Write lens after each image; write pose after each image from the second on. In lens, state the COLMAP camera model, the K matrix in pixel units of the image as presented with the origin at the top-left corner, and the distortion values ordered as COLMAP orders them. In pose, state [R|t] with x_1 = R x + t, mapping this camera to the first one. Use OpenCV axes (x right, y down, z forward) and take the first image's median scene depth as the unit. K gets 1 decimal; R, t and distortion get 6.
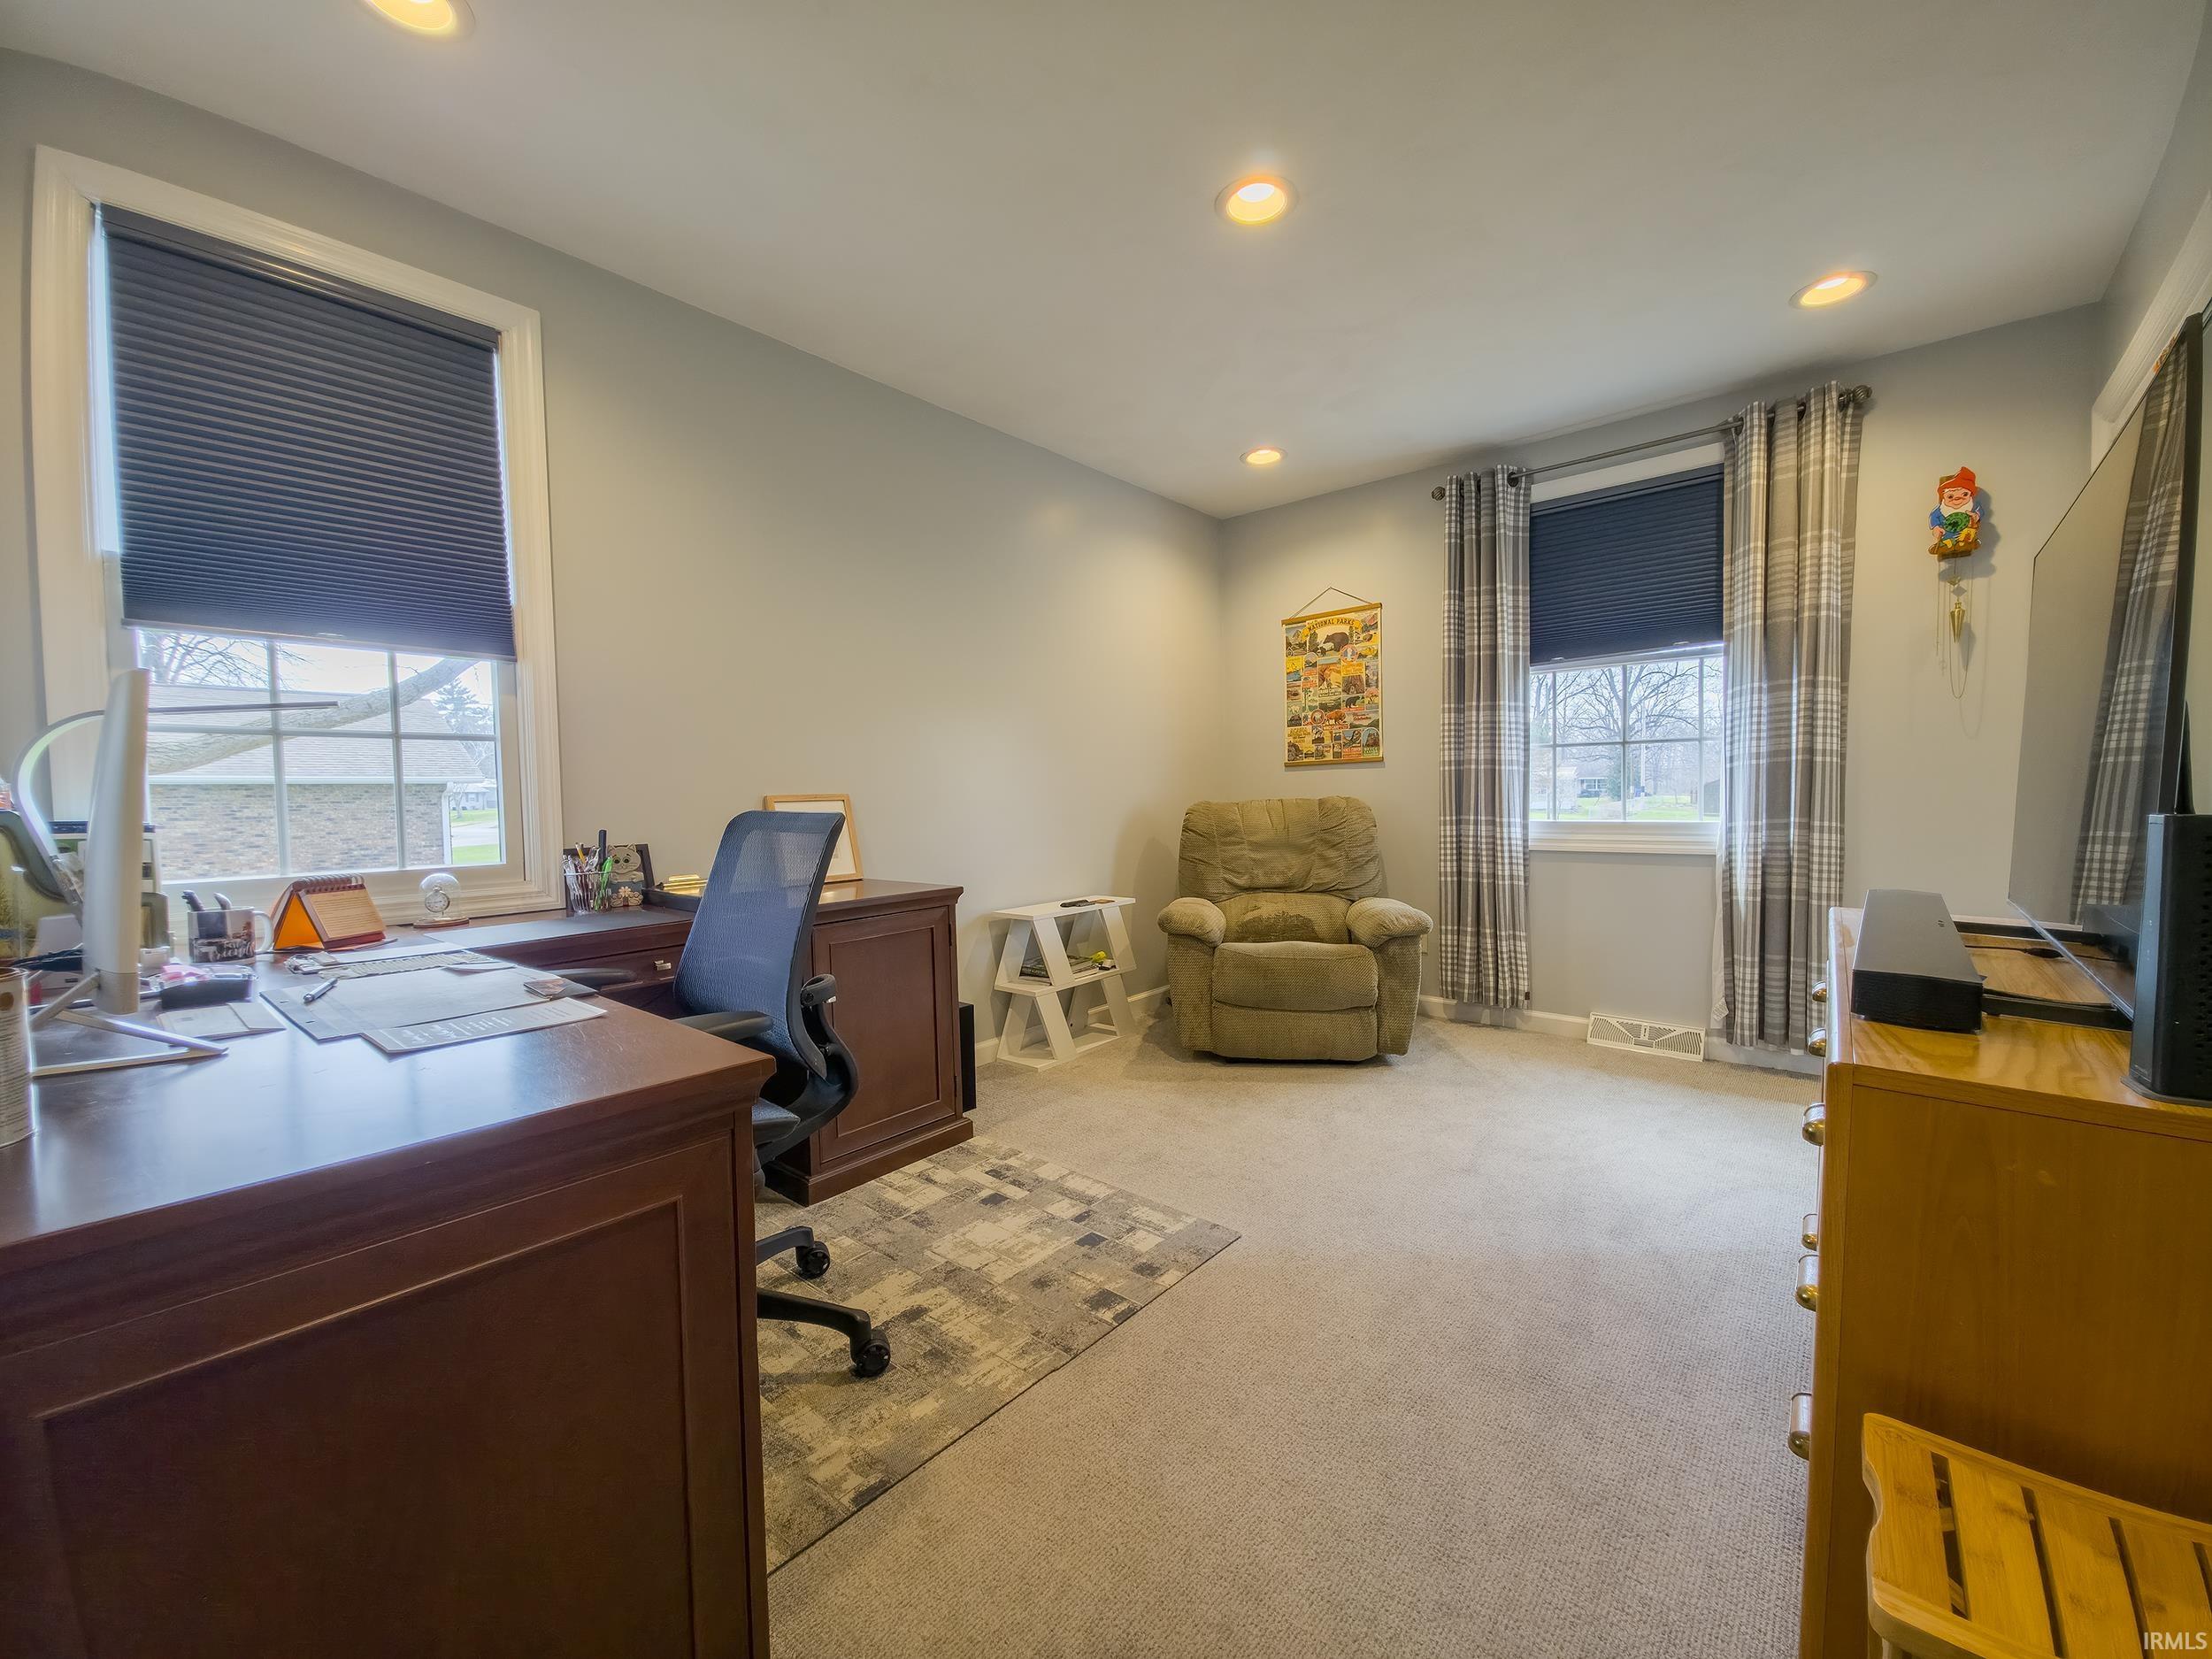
lens RADIAL K [[884.1, 0, 1114.2], [0, 884.1, 837.1], [0, 0, 1]] dist [0.000997, -0.000777]
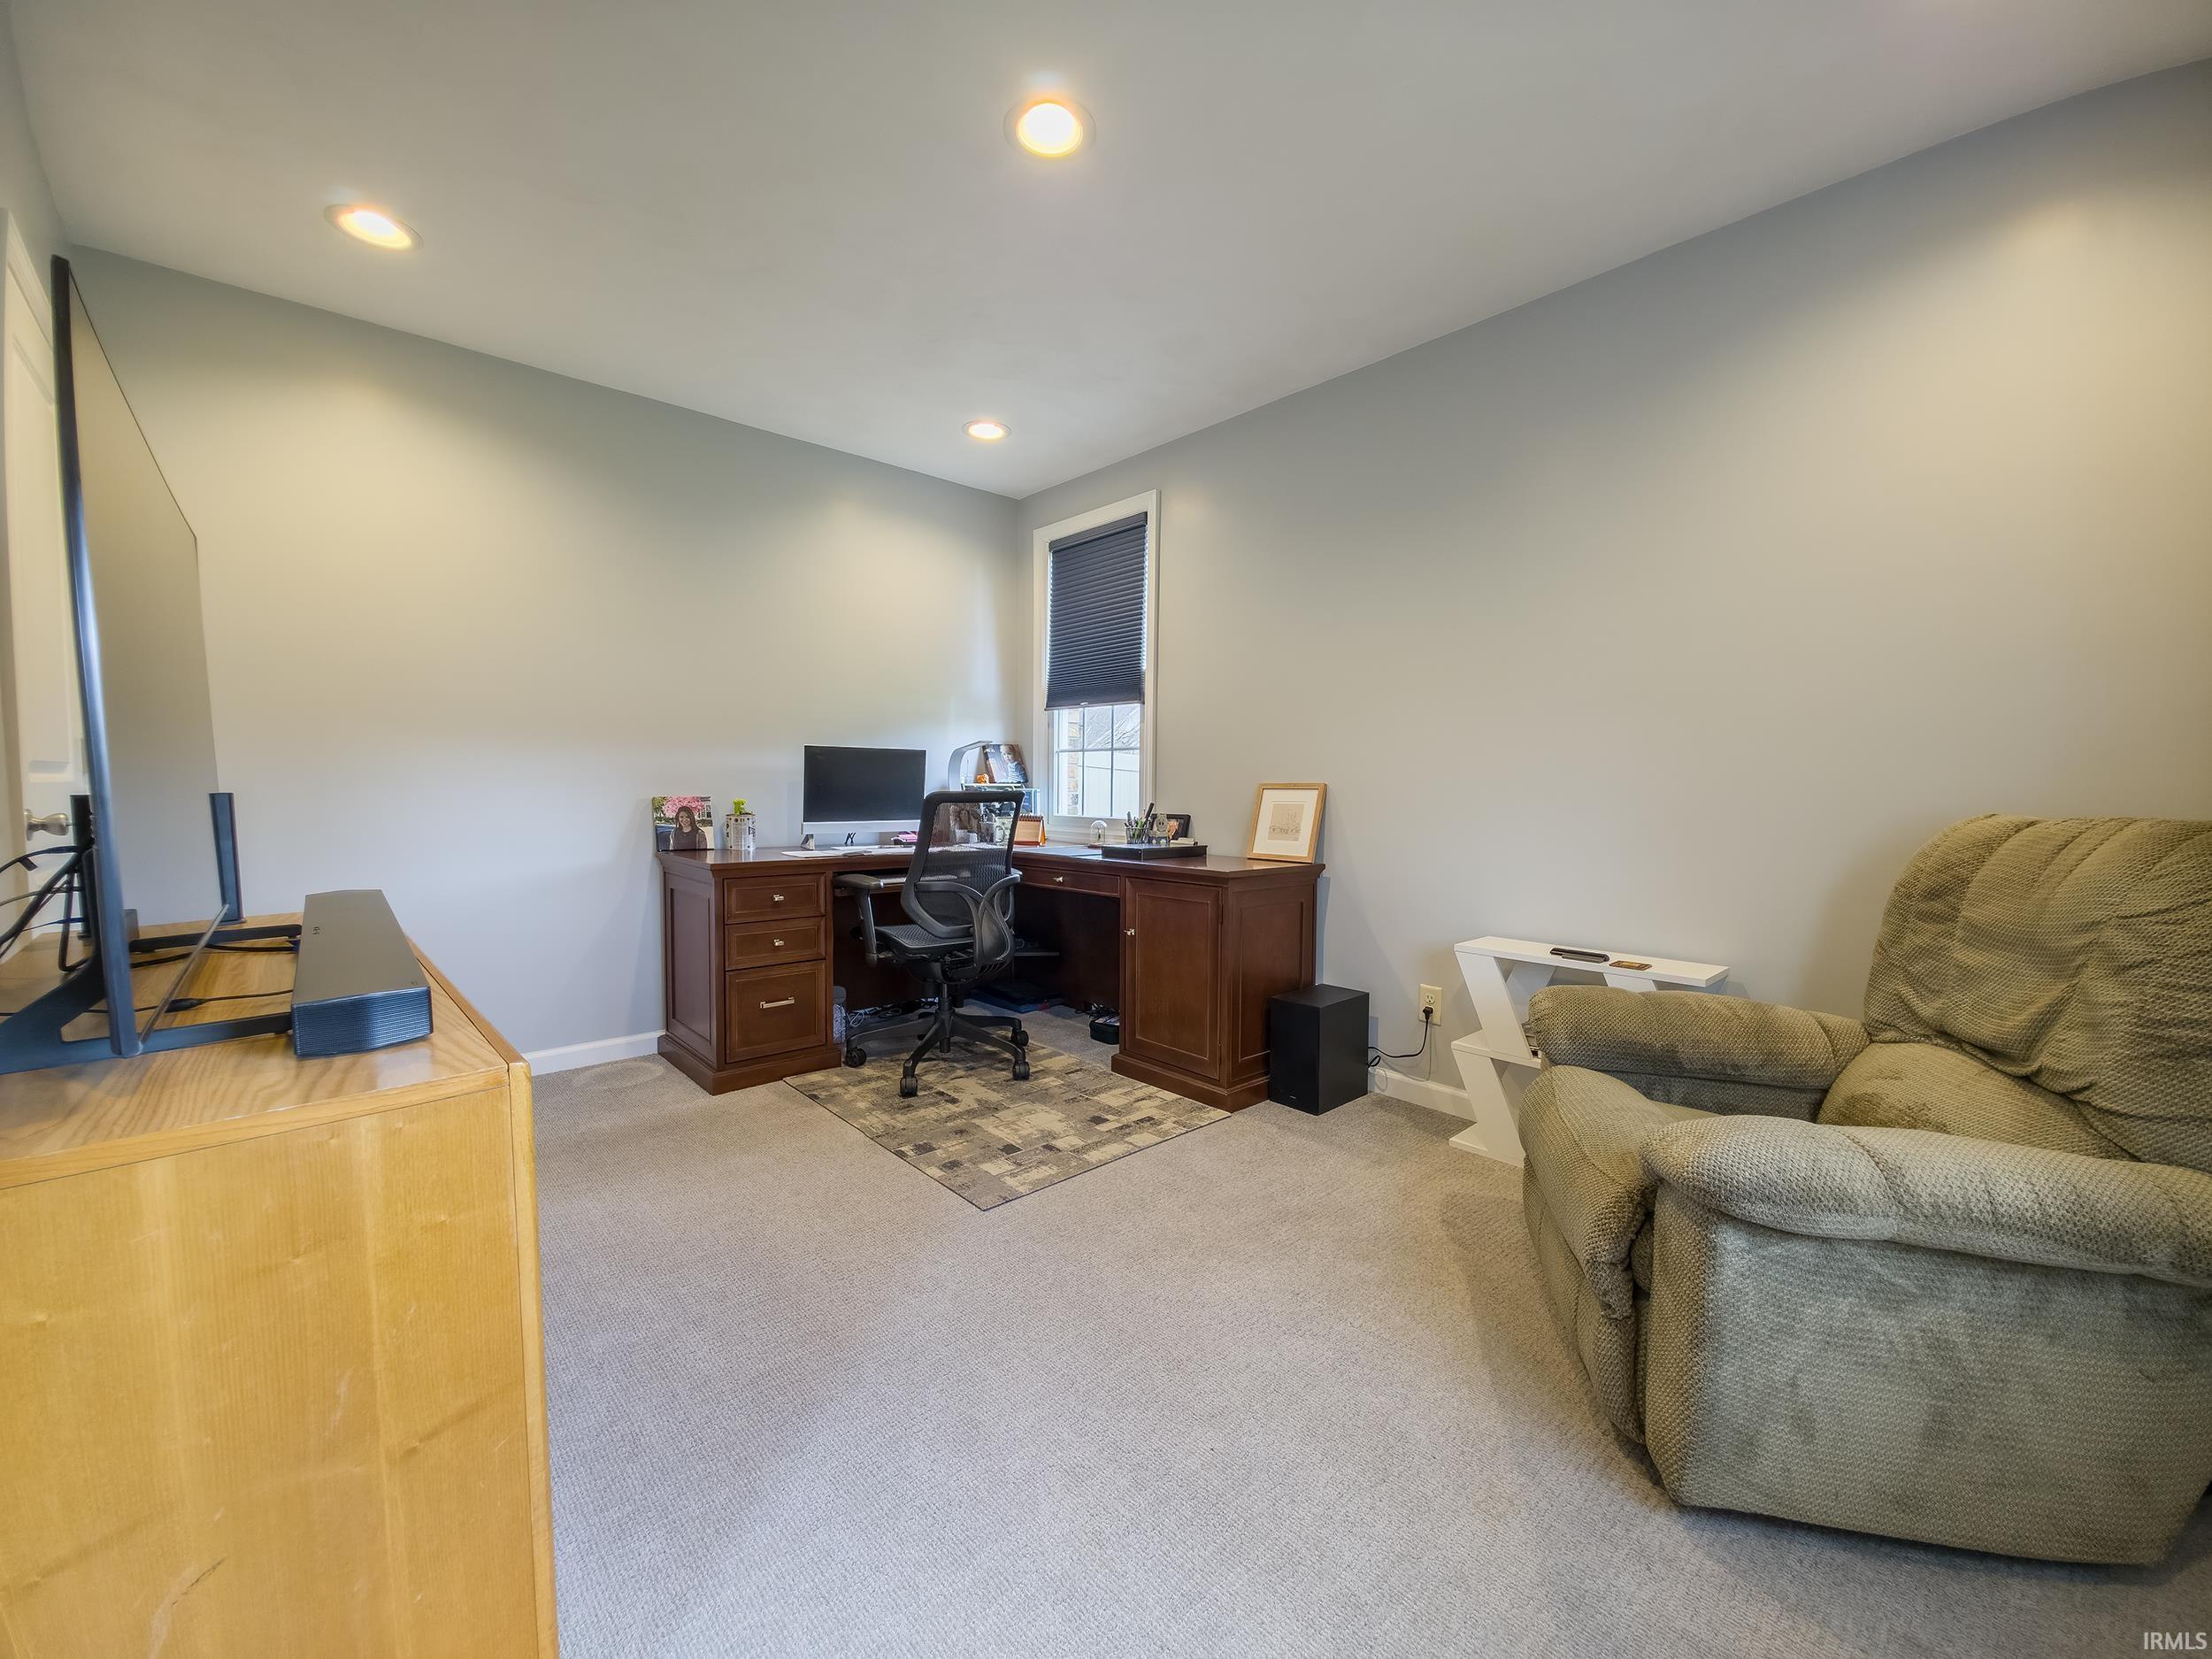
lens RADIAL K [[884.1, 0, 1114.2], [0, 884.1, 837.1], [0, 0, 1]] dist [0.000997, -0.000777]
pose [[-0.125612, 0.071931, -0.989468, 1.105217], [-0.060586, 0.994950, 0.080020, -0.076172], [0.990228, 0.069999, -0.120620, 1.230926]]
